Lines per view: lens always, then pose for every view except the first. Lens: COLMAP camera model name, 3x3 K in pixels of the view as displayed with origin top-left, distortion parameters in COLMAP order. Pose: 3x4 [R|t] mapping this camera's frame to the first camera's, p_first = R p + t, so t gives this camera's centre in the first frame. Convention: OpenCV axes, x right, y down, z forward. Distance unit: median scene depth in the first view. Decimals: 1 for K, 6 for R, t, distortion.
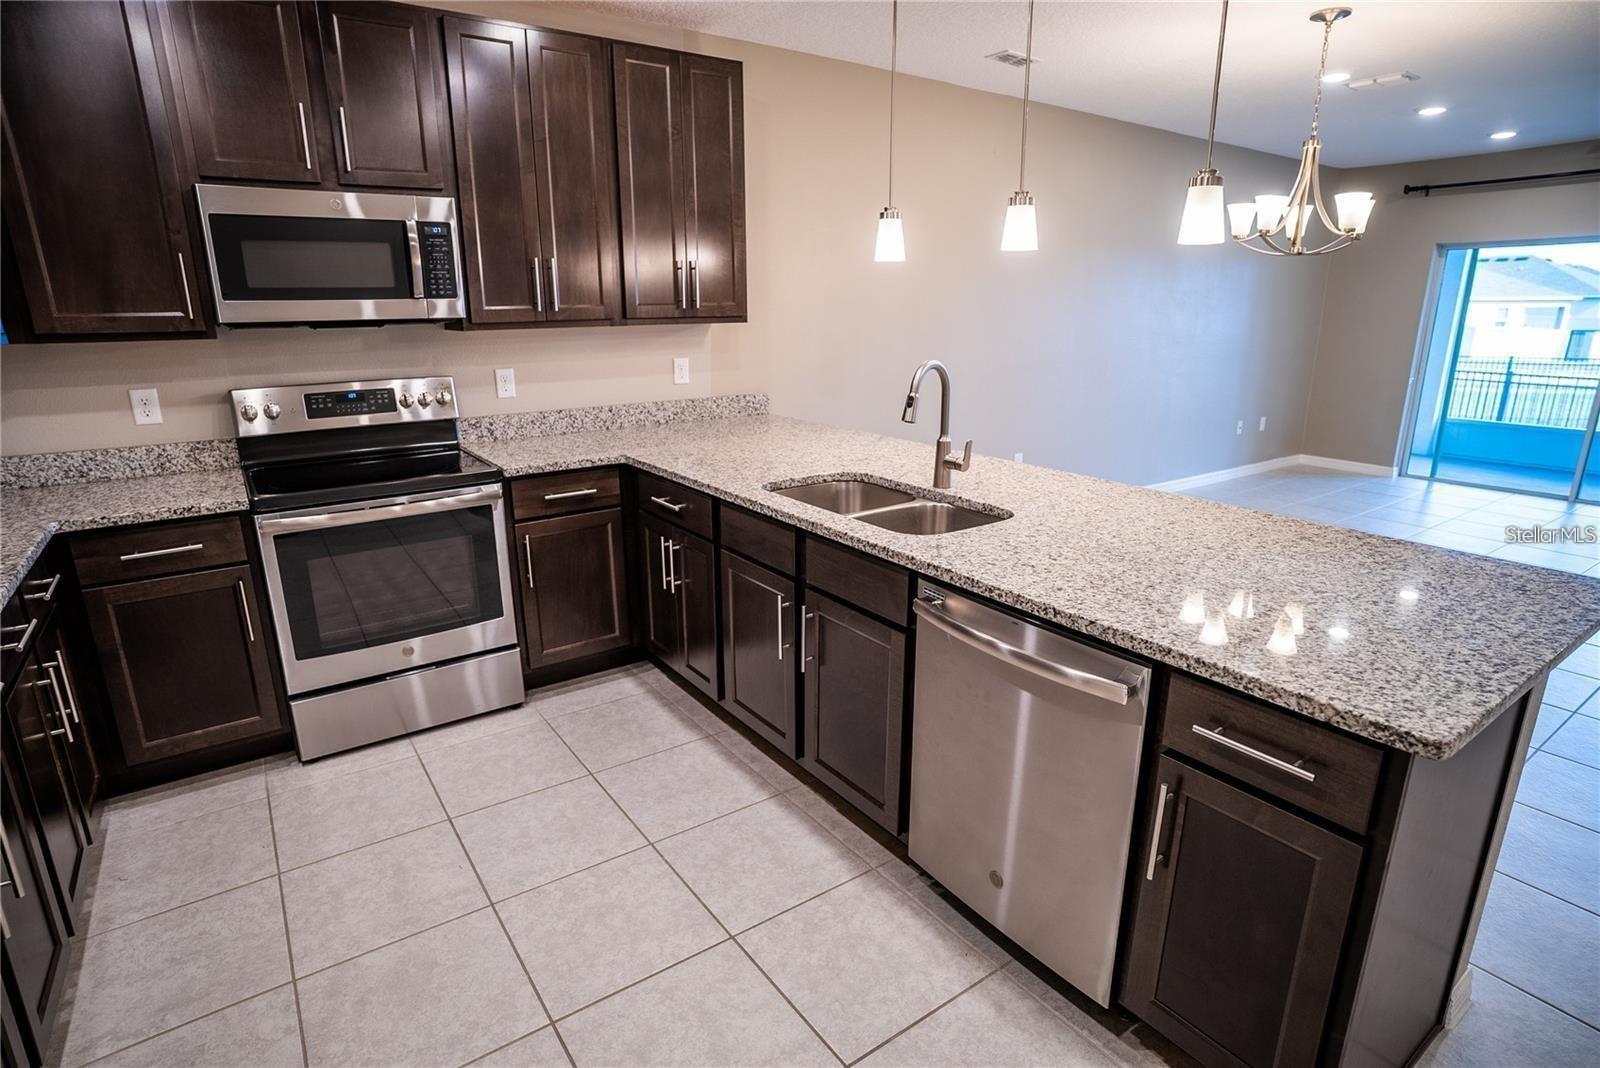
lens RADIAL K [[836.3, 0, 801.4], [0, 836.3, 531.0], [0, 0, 1]] dist [-0.074818, 0.043049]
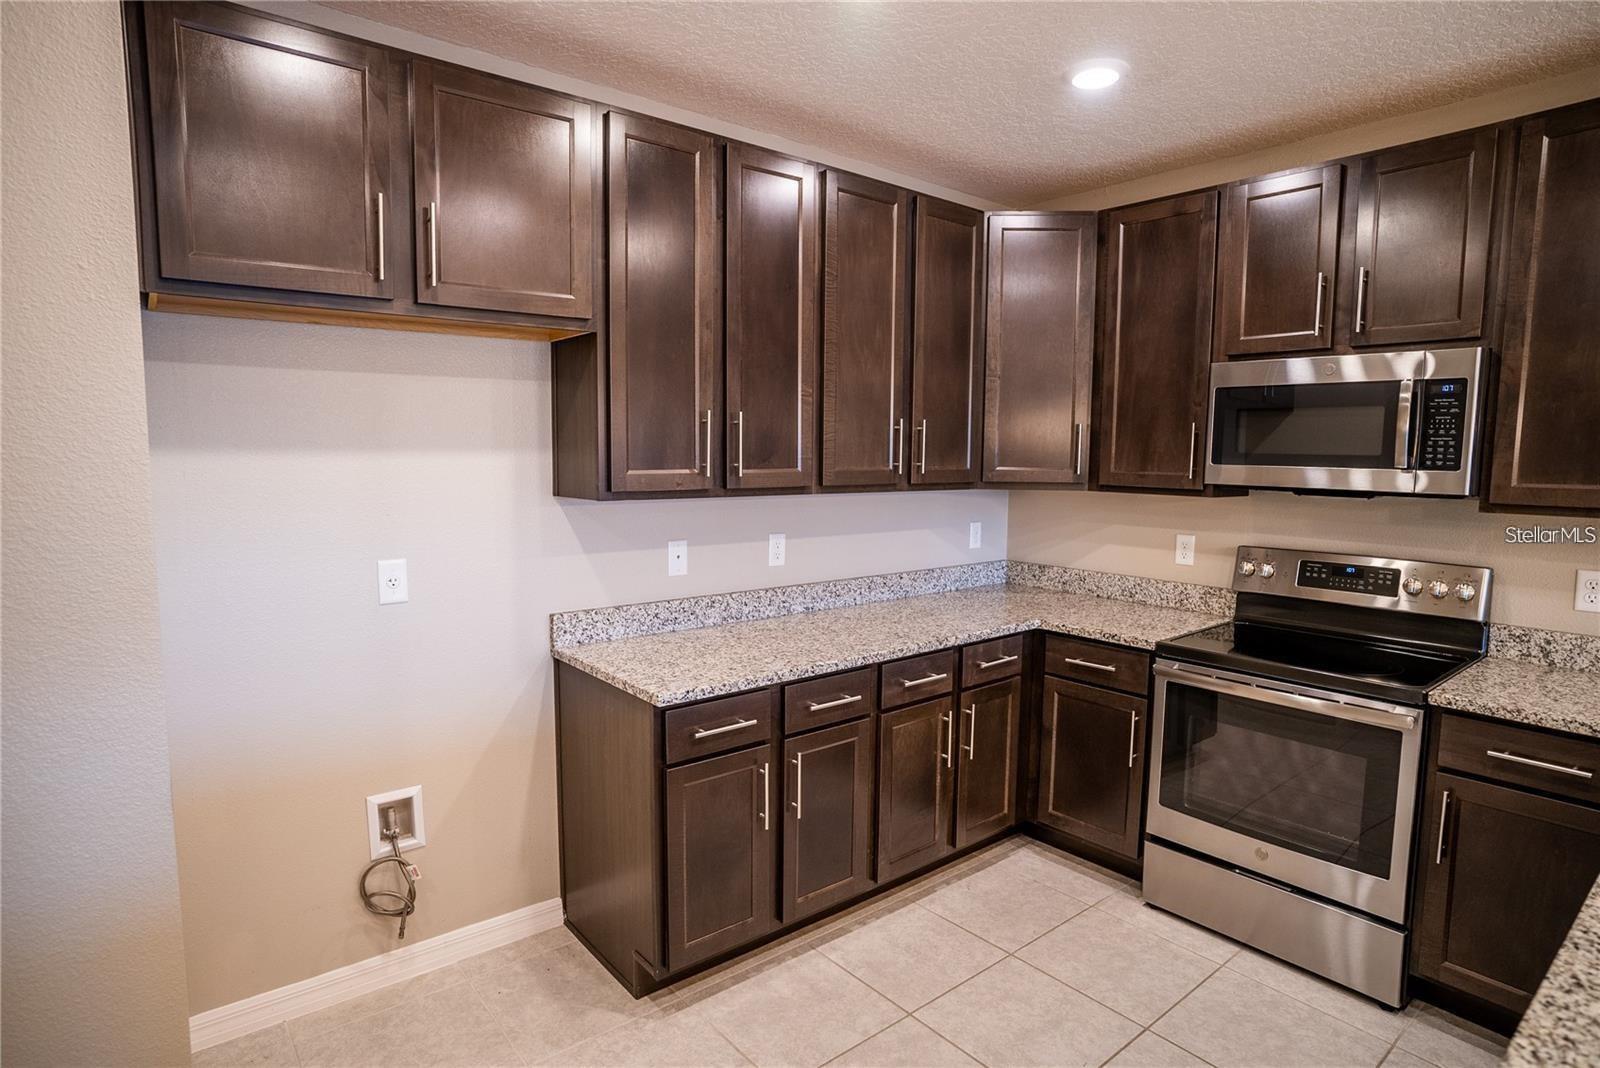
lens RADIAL K [[858.8, 0, 800.0], [0, 858.8, 534.0], [0, 0, 1]] dist [-0.079901, 0.044875]
pose [[0.071110, 0.103307, -0.992104, 0.341690], [-0.277490, 0.957408, 0.079805, -0.117433], [0.958093, 0.269624, 0.096748, 0.347529]]
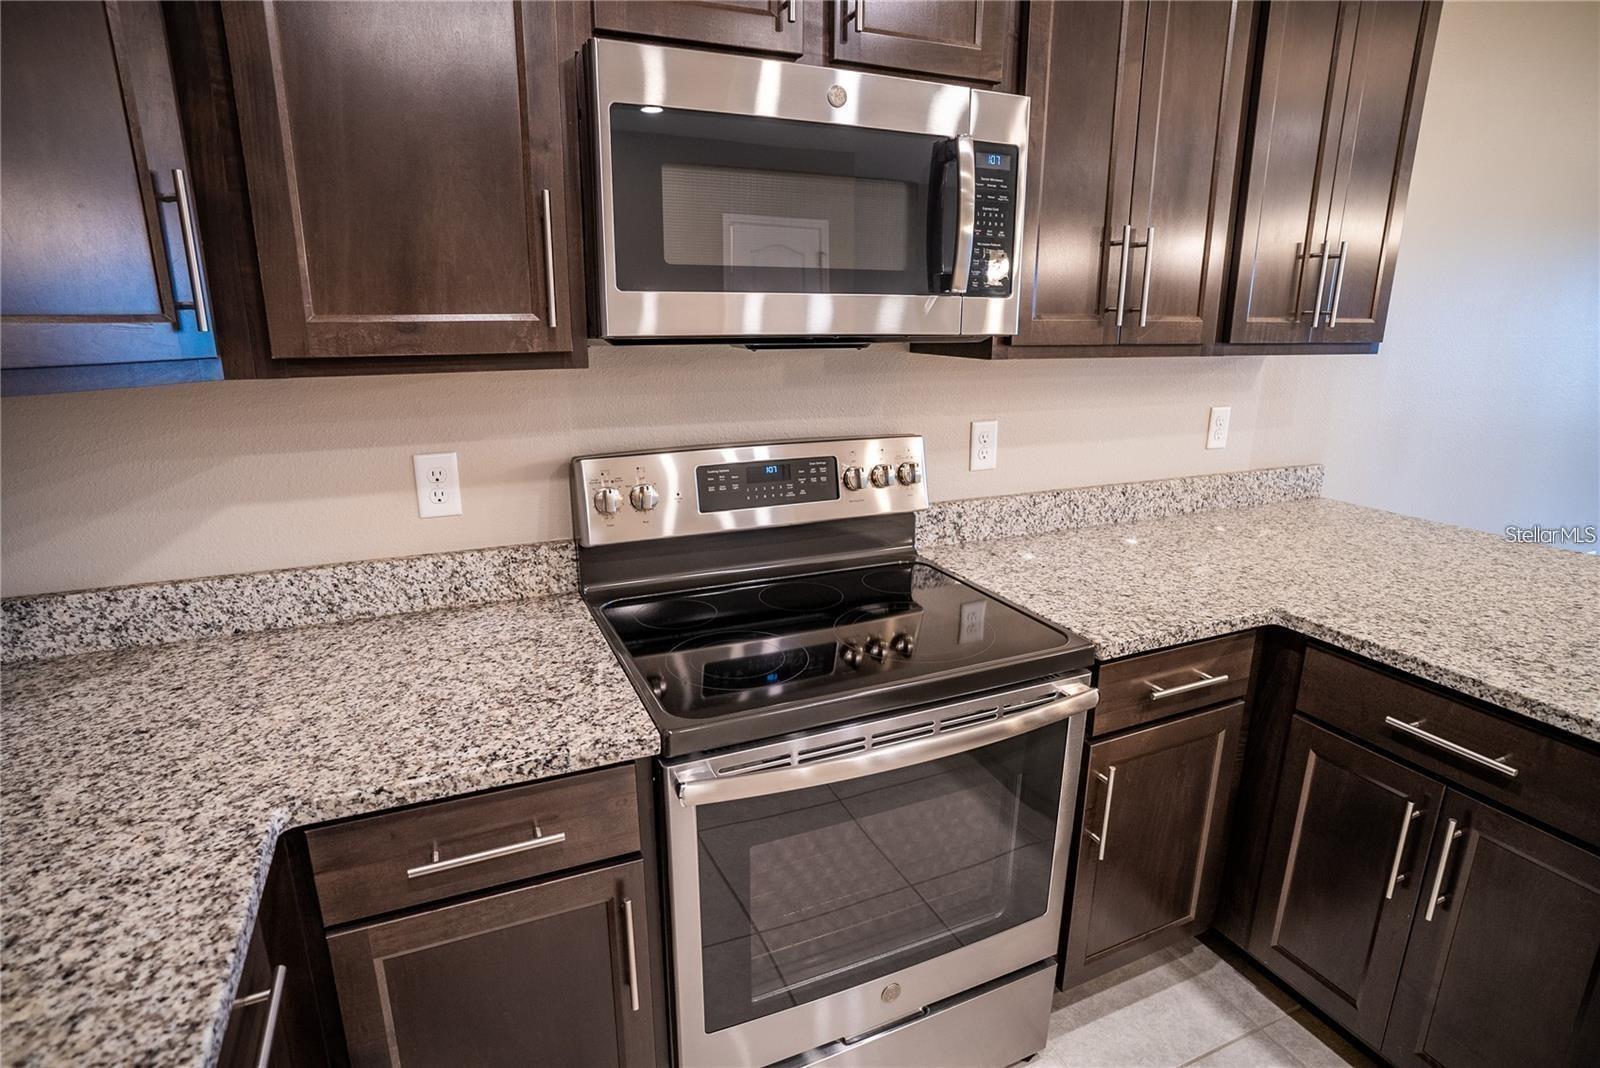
lens RADIAL K [[836.3, 0, 801.4], [0, 836.3, 531.0], [0, 0, 1]] dist [-0.074818, 0.043049]
pose [[0.981118, 0.057930, -0.184532, -0.457436], [-0.059930, 0.998189, -0.005277, -0.132295], [0.183892, 0.016236, 0.982812, 0.491549]]
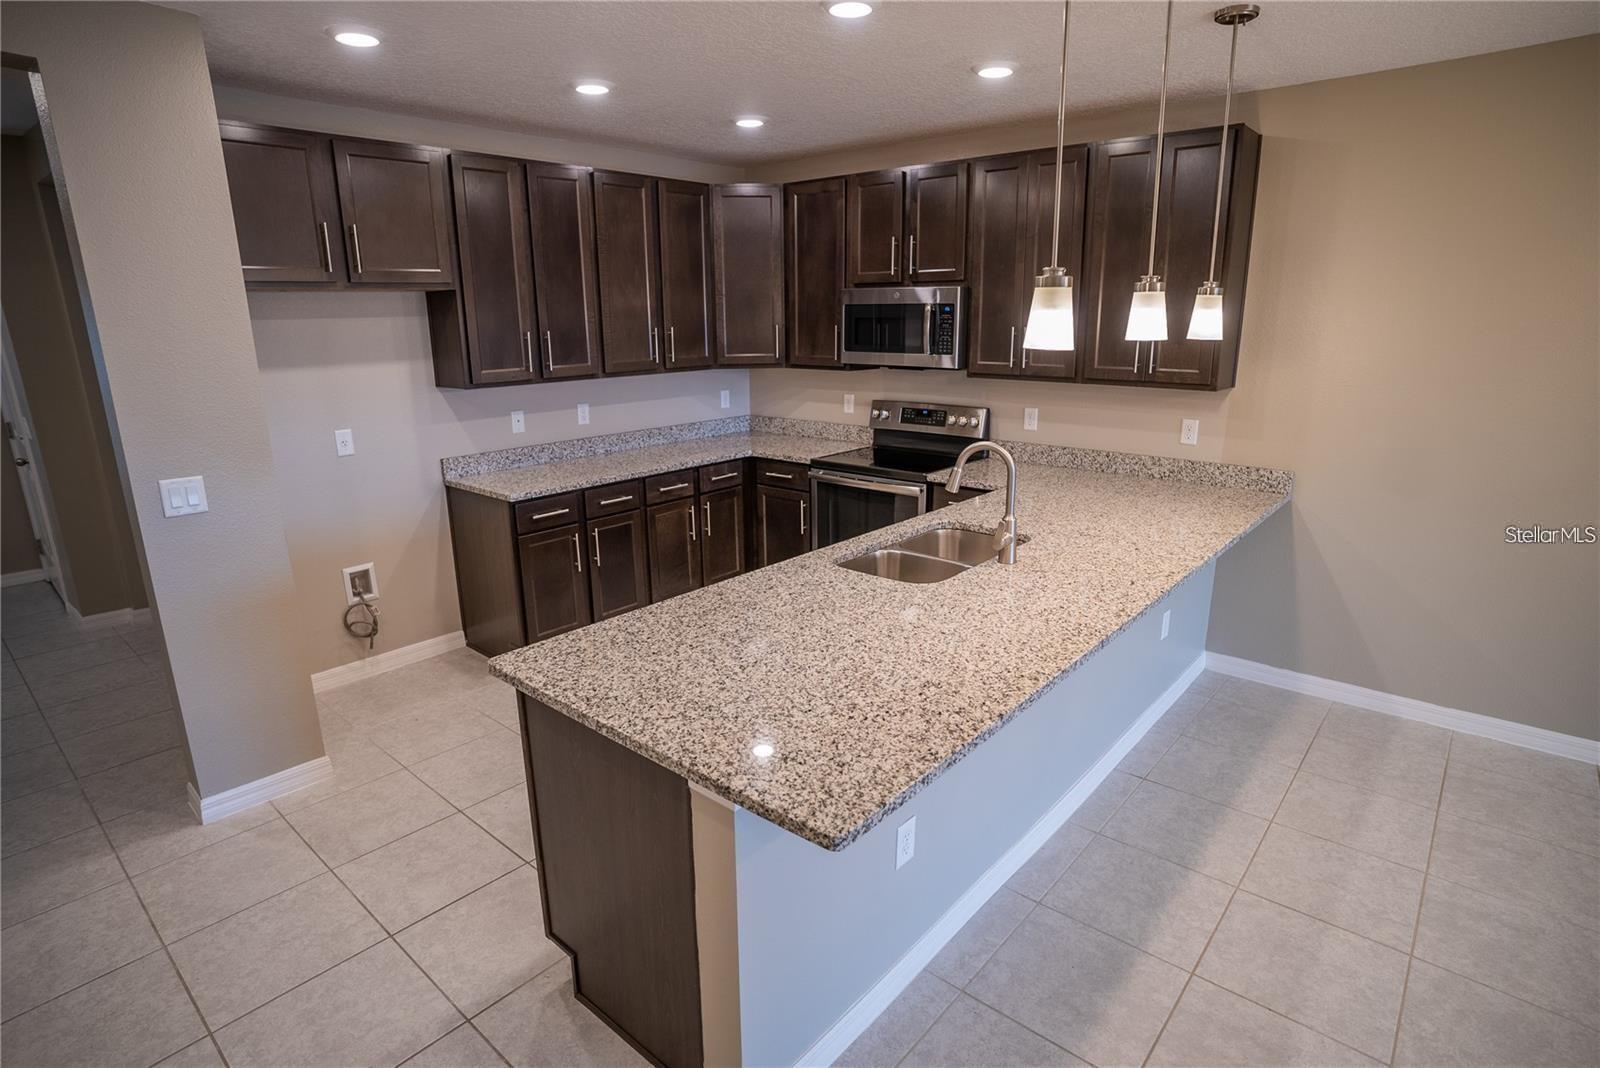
lens RADIAL K [[832.6, 0, 801.5], [0, 832.6, 535.2], [0, 0, 1]] dist [-0.082668, 0.046696]
pose [[0.240714, 0.252679, -0.937129, 0.984484], [-0.252295, 0.948619, 0.190972, -0.200210], [0.937232, 0.190463, 0.292096, 0.403853]]
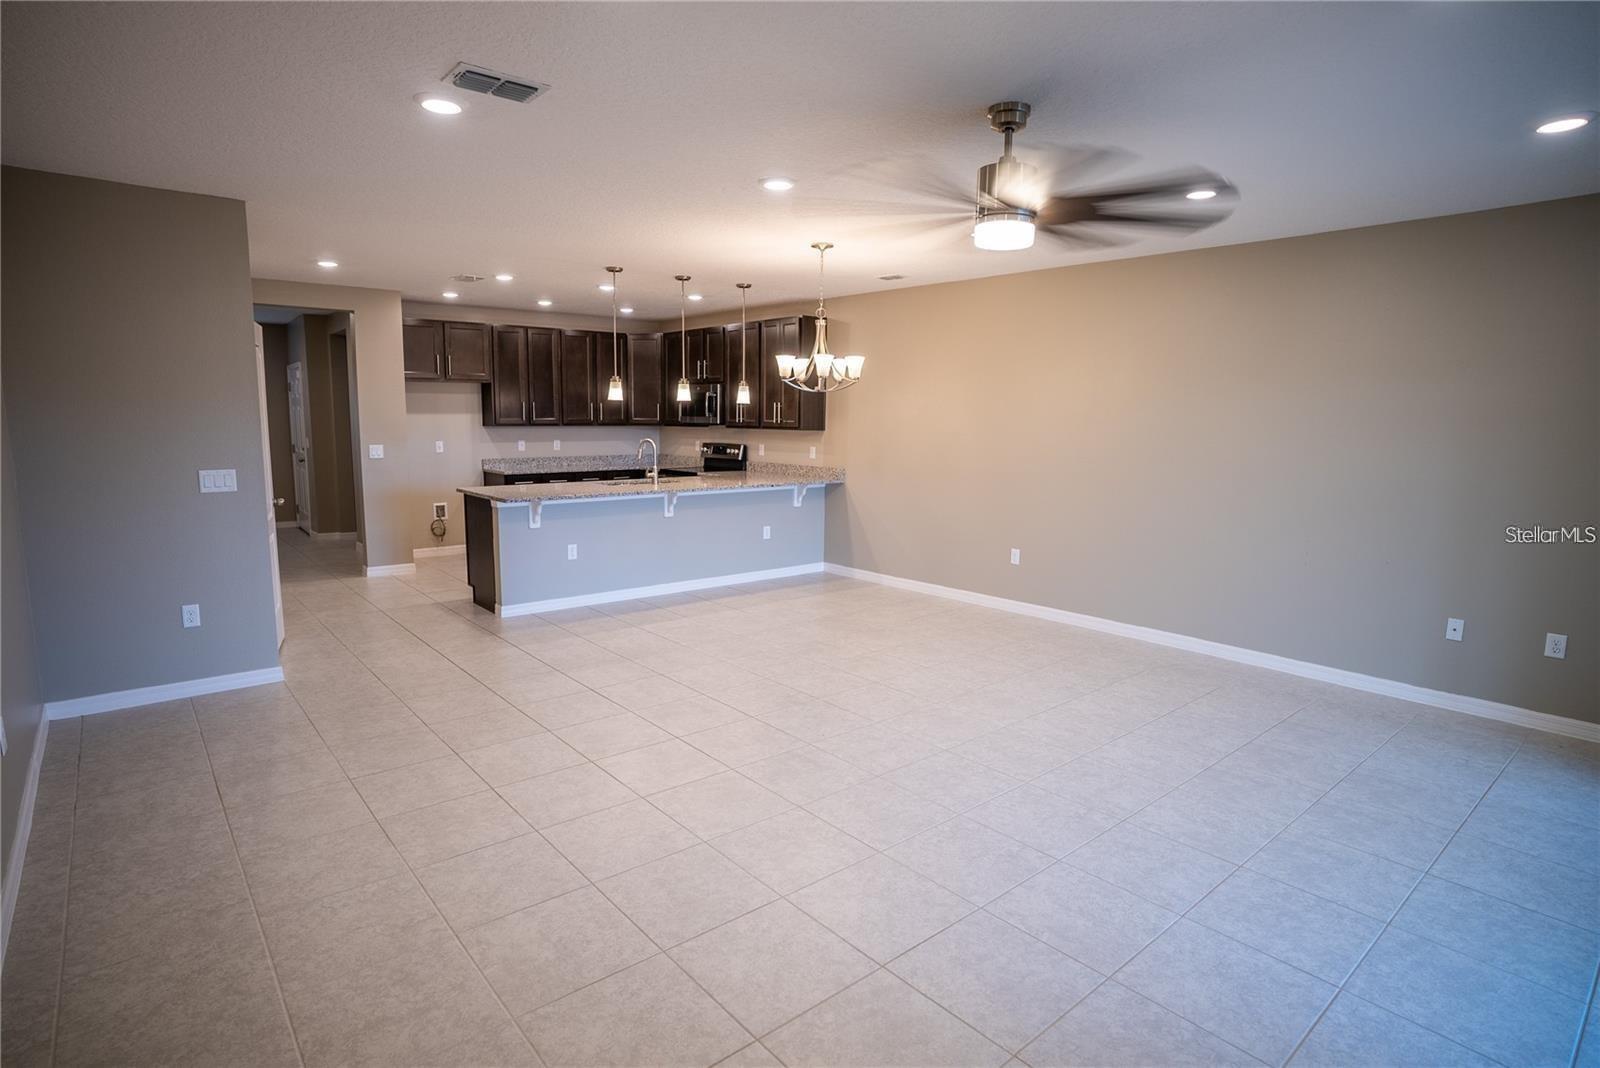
lens RADIAL K [[832.6, 0, 801.5], [0, 832.6, 535.2], [0, 0, 1]] dist [-0.082668, 0.046696]
pose [[0.089573, 0.147229, -0.985038, 2.718313], [-0.277320, 0.953589, 0.117311, -0.322683], [0.956593, 0.262663, 0.126246, 1.062116]]
